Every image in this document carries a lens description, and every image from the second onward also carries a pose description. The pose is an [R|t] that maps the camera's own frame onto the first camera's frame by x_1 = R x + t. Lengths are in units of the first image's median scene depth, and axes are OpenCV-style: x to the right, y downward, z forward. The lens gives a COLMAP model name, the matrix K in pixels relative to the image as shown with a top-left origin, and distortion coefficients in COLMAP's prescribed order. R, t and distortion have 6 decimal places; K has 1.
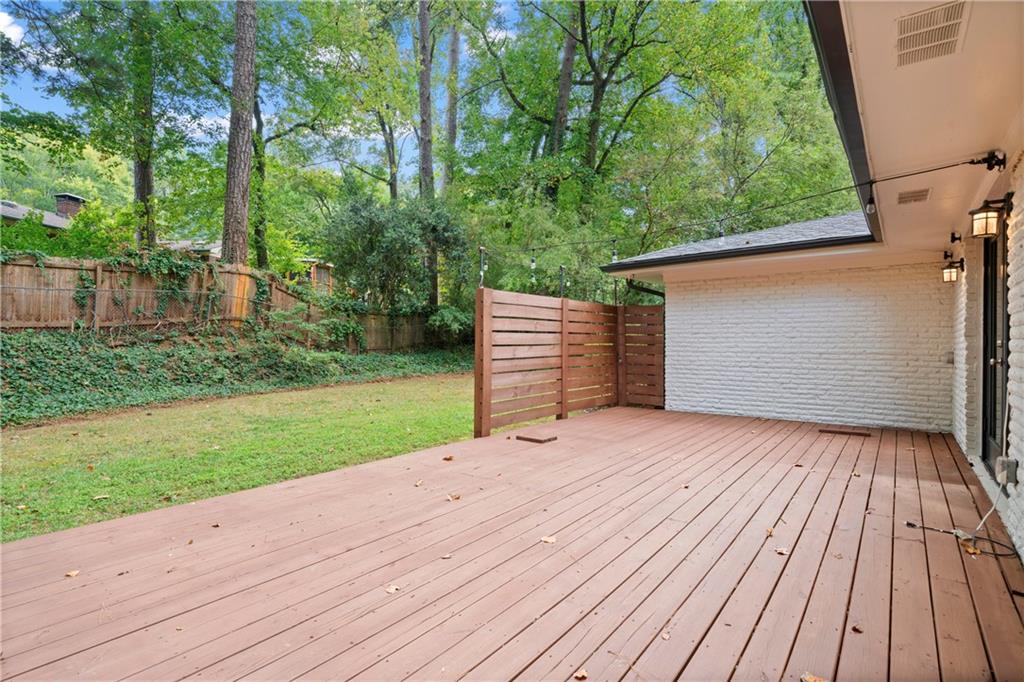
lens RADIAL K [[524.9, 0, 512.0], [0, 524.9, 341.0], [0, 0, 1]] dist [0.000197, 0.000013]
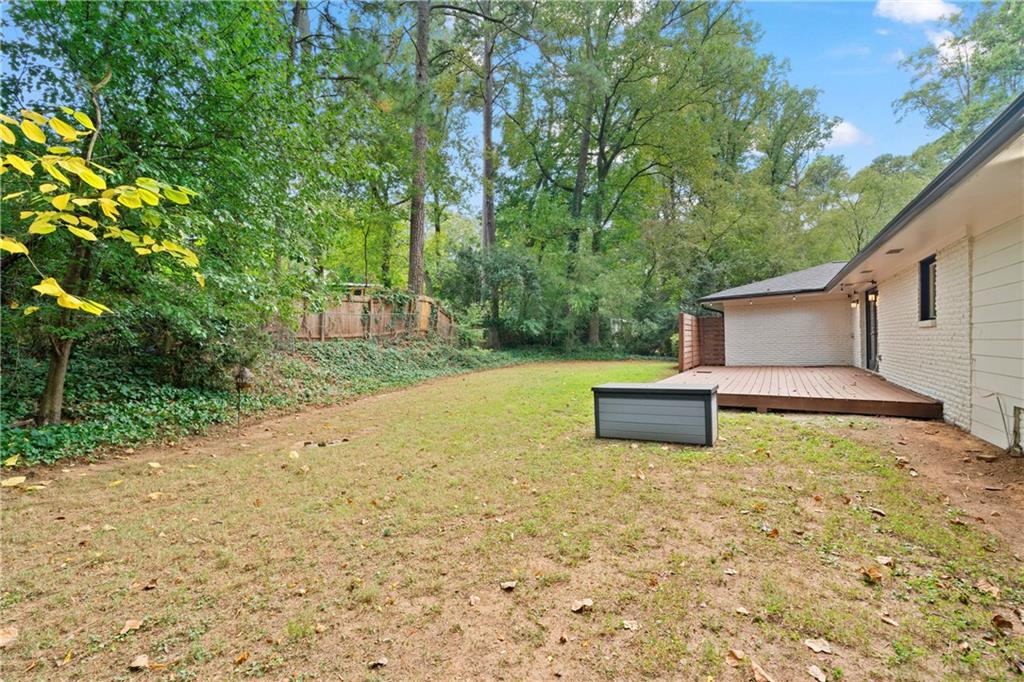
lens RADIAL K [[474.7, 0, 506.5], [0, 474.7, 353.3], [0, 0, 1]] dist [-0.000977, 0.000110]
pose [[0.990423, -0.031597, 0.134404, -0.589491], [0.029797, 0.999438, 0.015378, 0.015510], [-0.134814, -0.011226, 0.990807, -0.550458]]
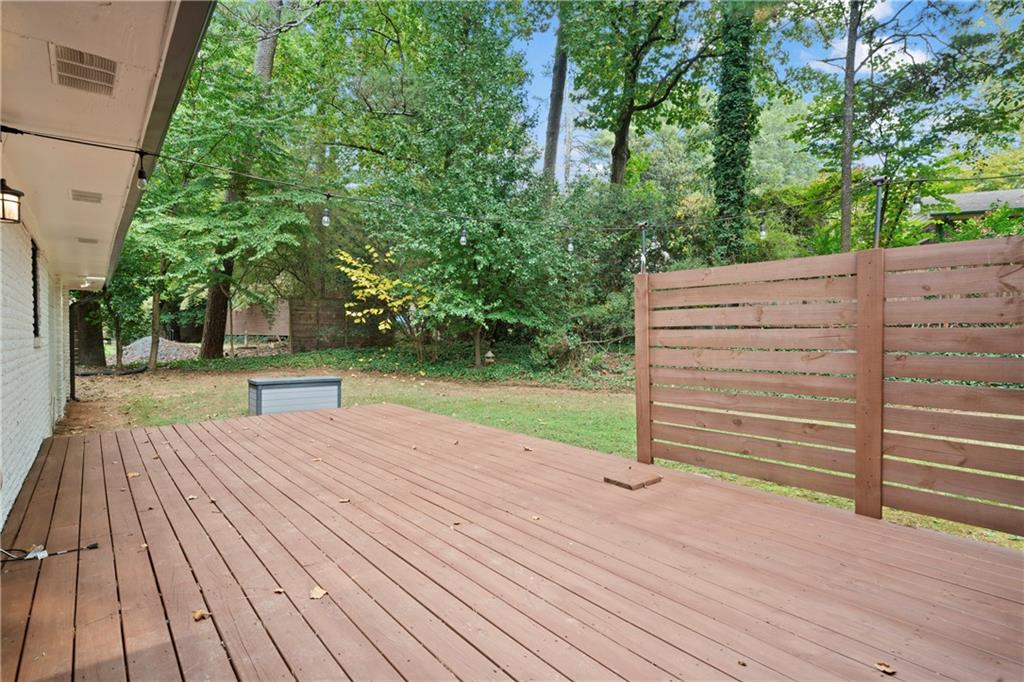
lens RADIAL K [[524.9, 0, 512.0], [0, 524.9, 341.0], [0, 0, 1]] dist [0.000197, 0.000013]
pose [[-0.254856, 0.010041, -0.966927, 1.379839], [-0.001708, 0.999940, 0.010834, -0.014762], [0.966977, 0.004412, -0.254824, 1.837616]]
